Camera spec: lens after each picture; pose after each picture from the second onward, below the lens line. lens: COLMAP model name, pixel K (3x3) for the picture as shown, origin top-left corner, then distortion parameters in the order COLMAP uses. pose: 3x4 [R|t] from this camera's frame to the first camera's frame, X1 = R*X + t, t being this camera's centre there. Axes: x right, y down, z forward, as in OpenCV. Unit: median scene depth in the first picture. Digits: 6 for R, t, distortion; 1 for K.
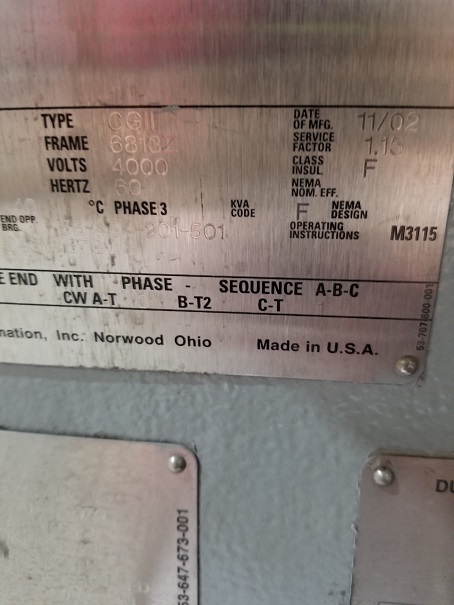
lens RADIAL K [[505.1, 0, 259.9], [0, 505.1, 270.1], [0, 0, 1]] dist [0.074836, -0.300954]
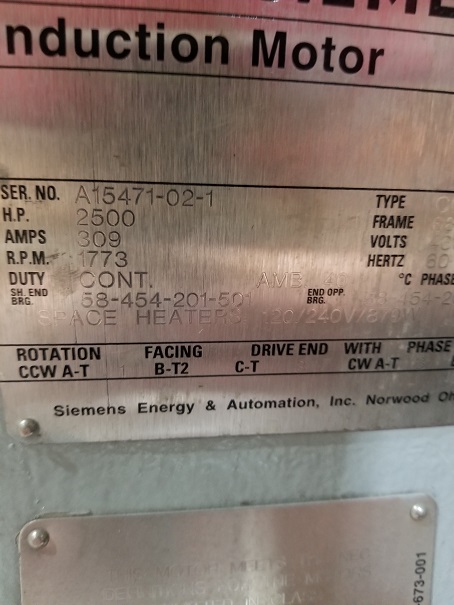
lens RADIAL K [[473.5, 0, 227.0], [0, 473.5, 302.5], [0, 0, 1]] dist [0.010365, -0.080499]
pose [[0.969276, -0.029984, 0.244140, -0.856309], [0.045876, 0.997163, -0.059671, -0.027422], [-0.241659, 0.069038, 0.967902, 0.090827]]
